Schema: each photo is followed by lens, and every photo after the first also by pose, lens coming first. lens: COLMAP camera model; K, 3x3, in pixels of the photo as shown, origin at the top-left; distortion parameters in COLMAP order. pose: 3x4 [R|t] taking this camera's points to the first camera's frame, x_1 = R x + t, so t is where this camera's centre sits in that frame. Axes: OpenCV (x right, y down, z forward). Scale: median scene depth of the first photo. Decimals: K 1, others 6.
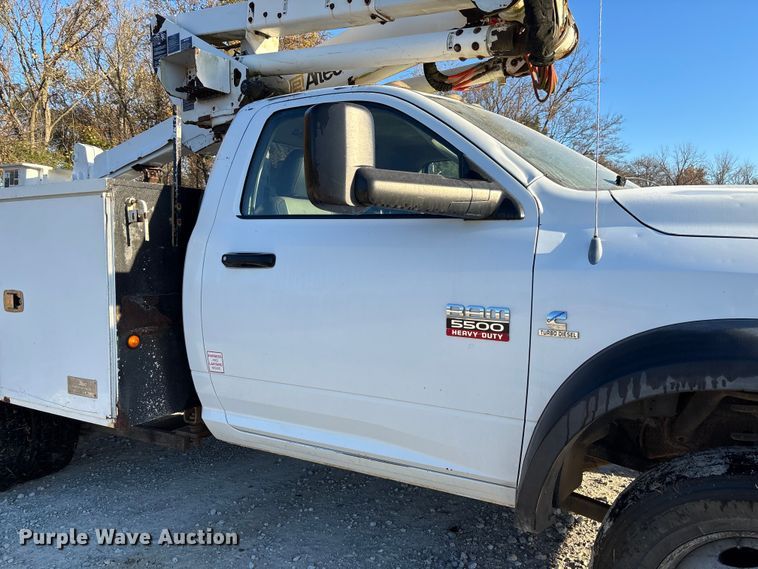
lens RADIAL K [[583.0, 0, 380.2], [0, 583.0, 278.0], [0, 0, 1]] dist [0.055455, -0.051124]
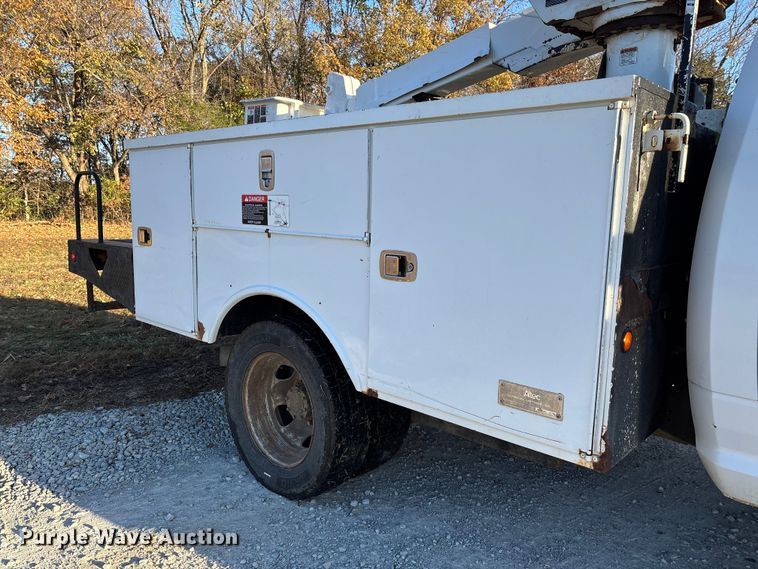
lens RADIAL K [[583.0, 0, 375.6], [0, 583.0, 286.1], [0, 0, 1]] dist [0.055455, -0.051124]
pose [[0.978118, 0.052697, -0.201264, -0.385495], [-0.034094, 0.994912, 0.094806, -0.002312], [0.205236, -0.085870, 0.974938, 0.221752]]
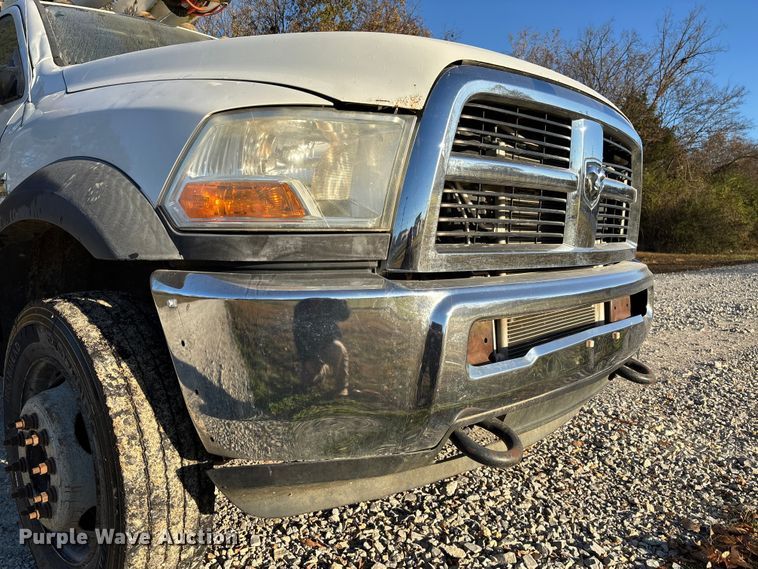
lens RADIAL K [[583.0, 0, 367.4], [0, 583.0, 282.4], [0, 0, 1]] dist [0.055455, -0.051124]
pose [[0.978810, 0.019289, -0.203859, 0.544402], [-0.014875, 0.999621, 0.023166, 0.102947], [0.204229, -0.019643, 0.978726, 0.031765]]
